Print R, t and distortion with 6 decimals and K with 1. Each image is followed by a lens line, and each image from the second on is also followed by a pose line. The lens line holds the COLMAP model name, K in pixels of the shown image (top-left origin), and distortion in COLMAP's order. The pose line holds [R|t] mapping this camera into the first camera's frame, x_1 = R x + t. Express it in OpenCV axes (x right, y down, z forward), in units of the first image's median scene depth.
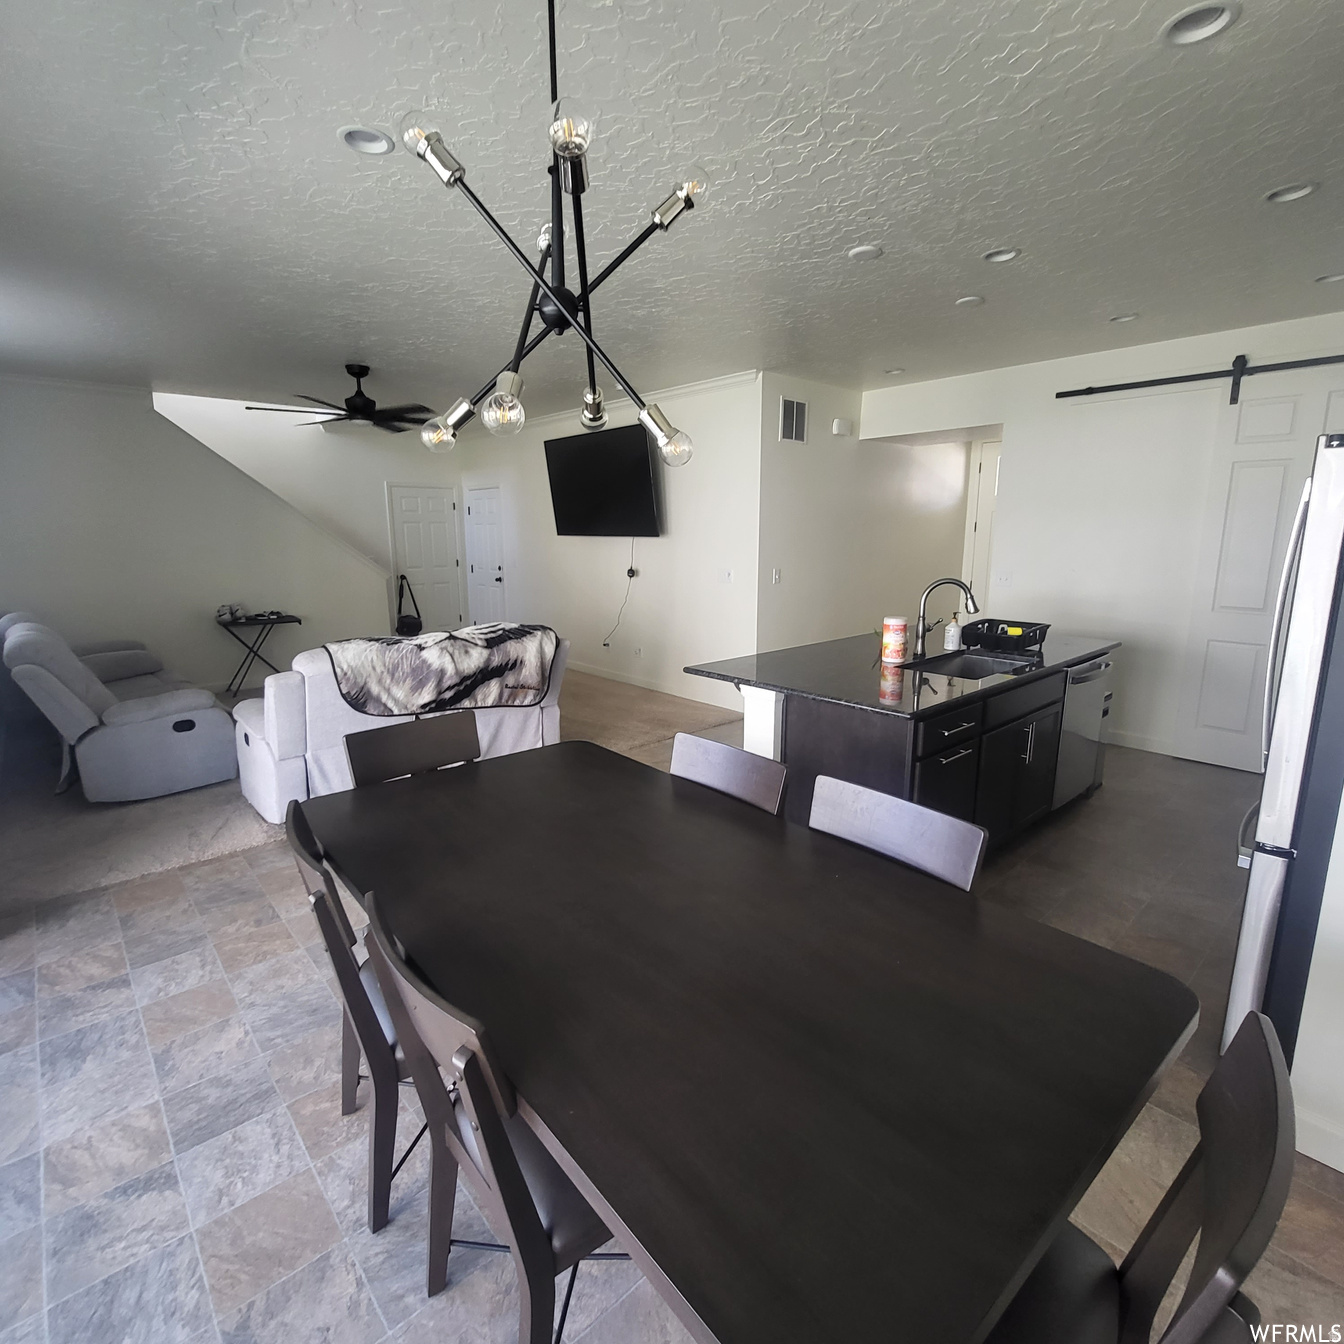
lens RADIAL K [[705.5, 0, 659.5], [0, 705.5, 663.3], [0, 0, 1]] dist [-0.000271, -0.001533]
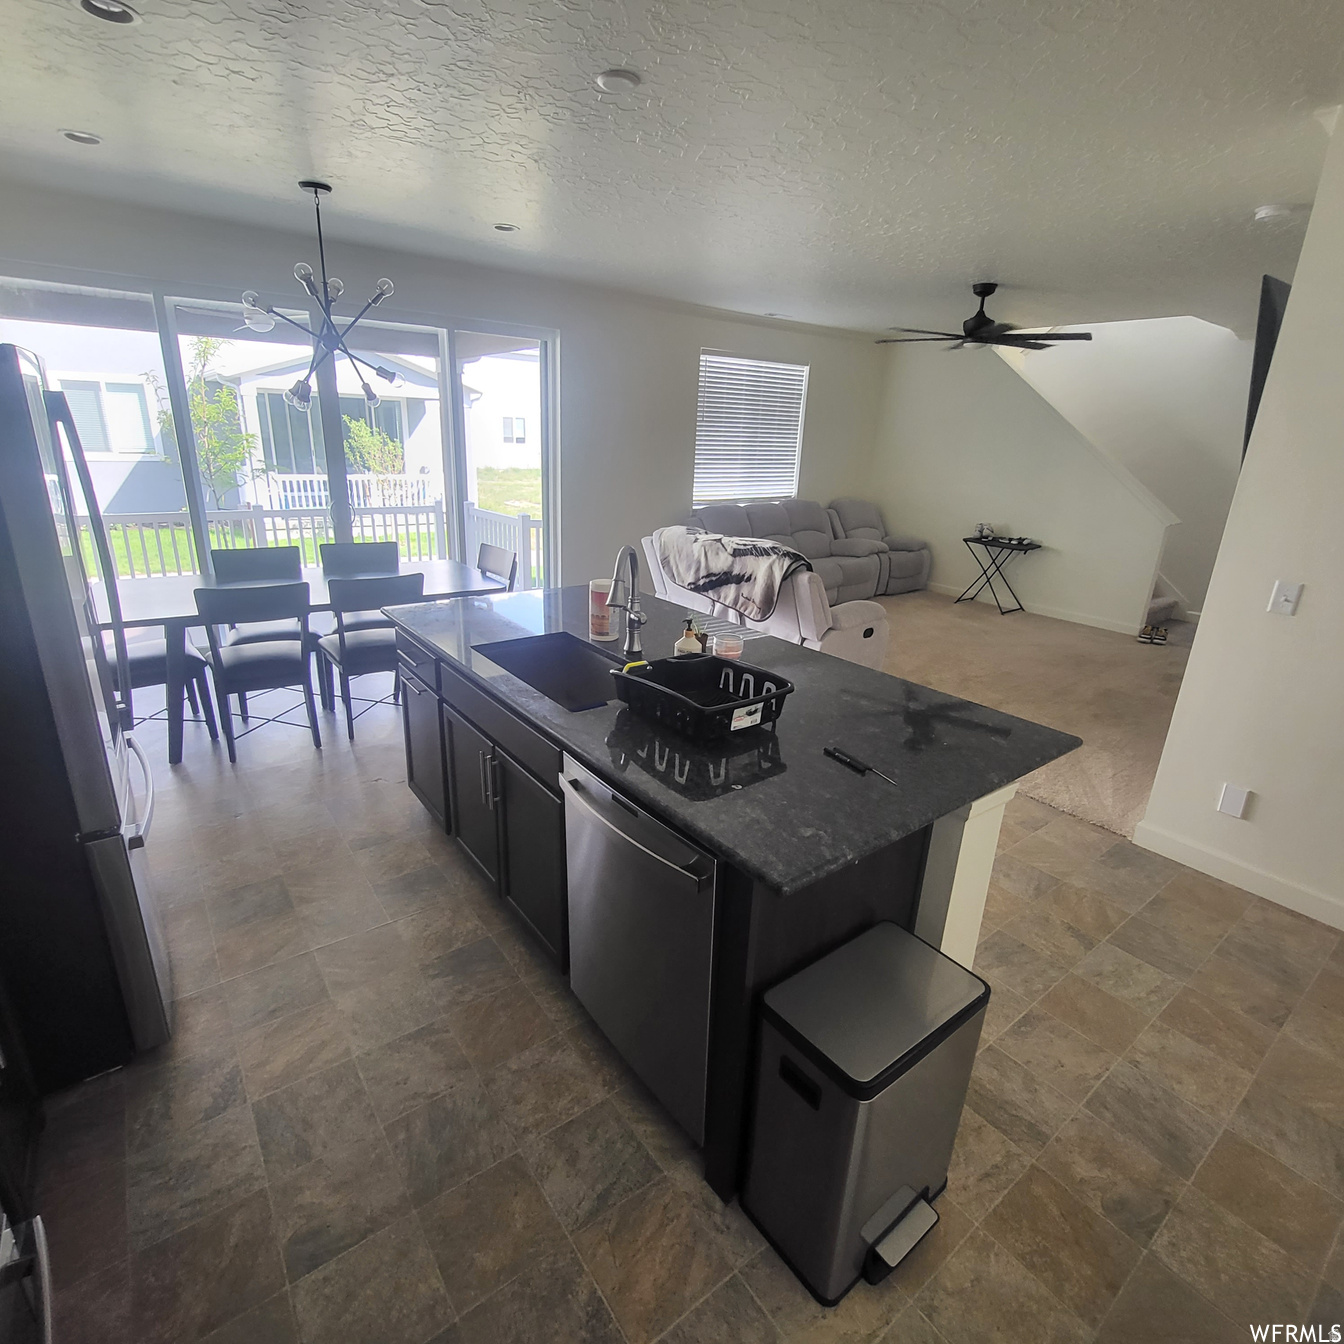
lens RADIAL K [[705.5, 0, 659.5], [0, 705.5, 663.3], [0, 0, 1]] dist [-0.000271, -0.001533]
pose [[-0.079904, 0.311658, -0.946829, 0.925087], [-0.221402, 0.920590, 0.321705, -0.206238], [0.971904, 0.235335, -0.004557, 0.920286]]
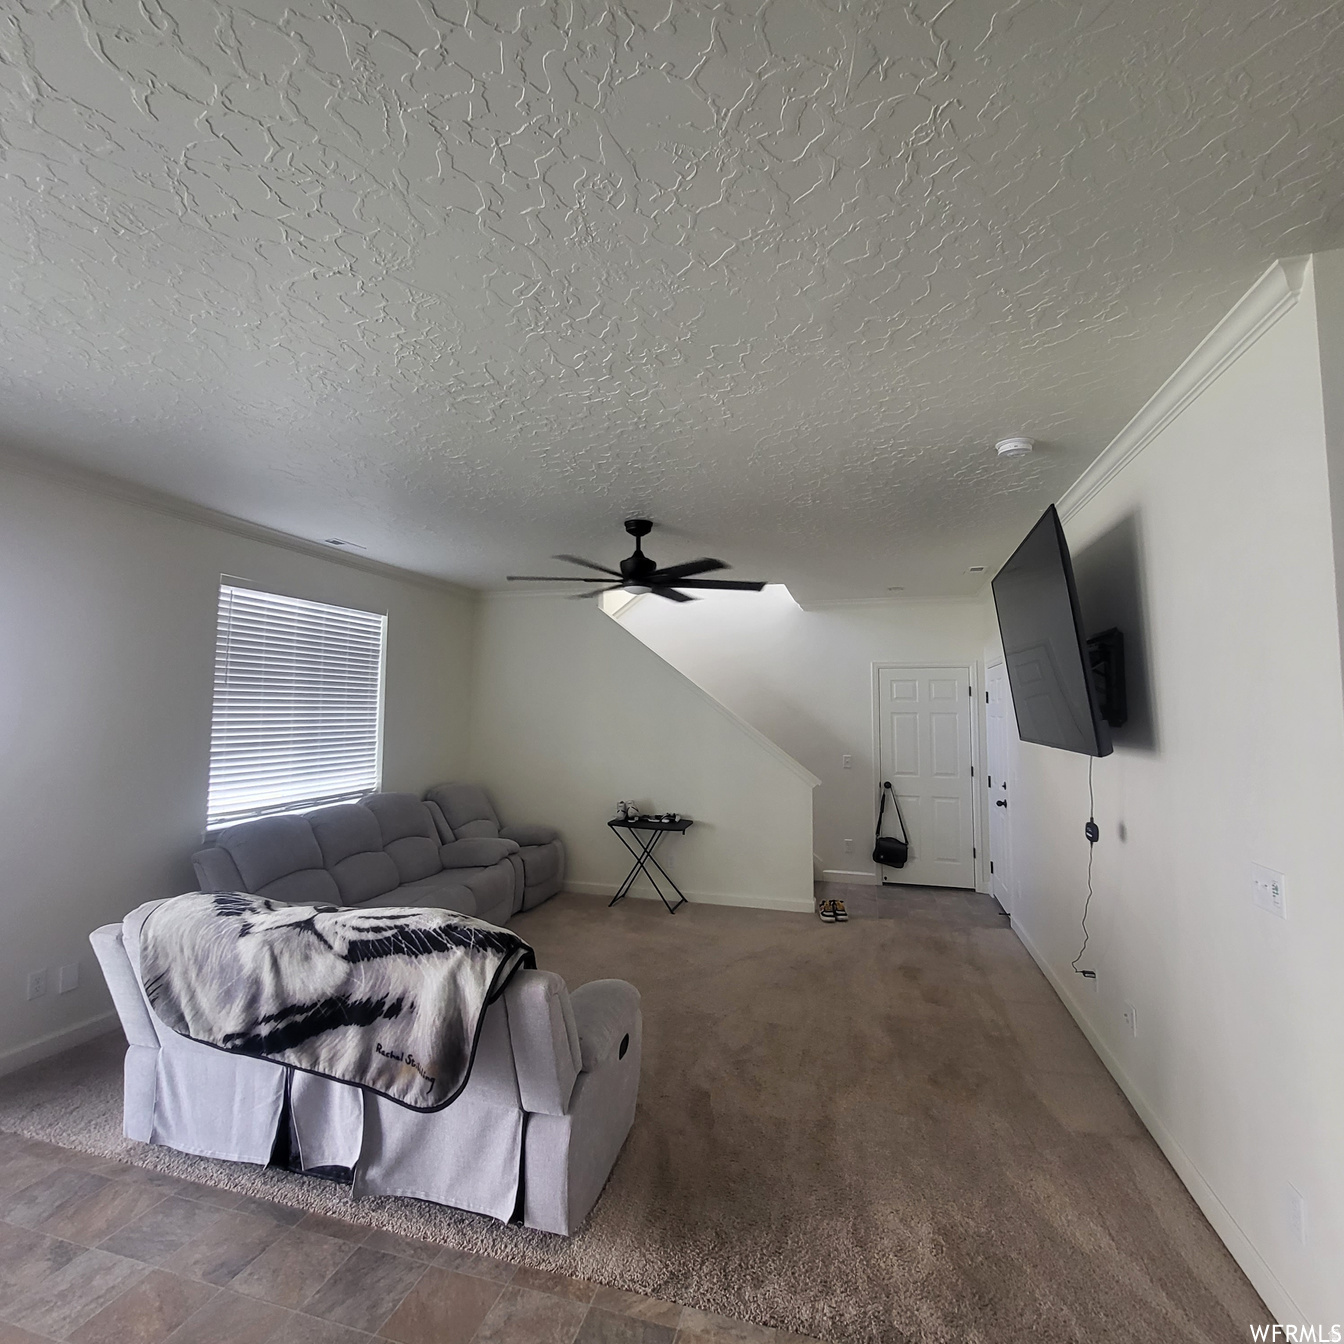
lens RADIAL K [[705.5, 0, 659.5], [0, 705.5, 663.3], [0, 0, 1]] dist [-0.000271, -0.001533]
pose [[0.536133, -0.051811, -0.842542, 0.328797], [-0.168082, 0.971576, -0.166701, -0.185231], [0.827230, 0.230990, 0.512185, 0.864043]]
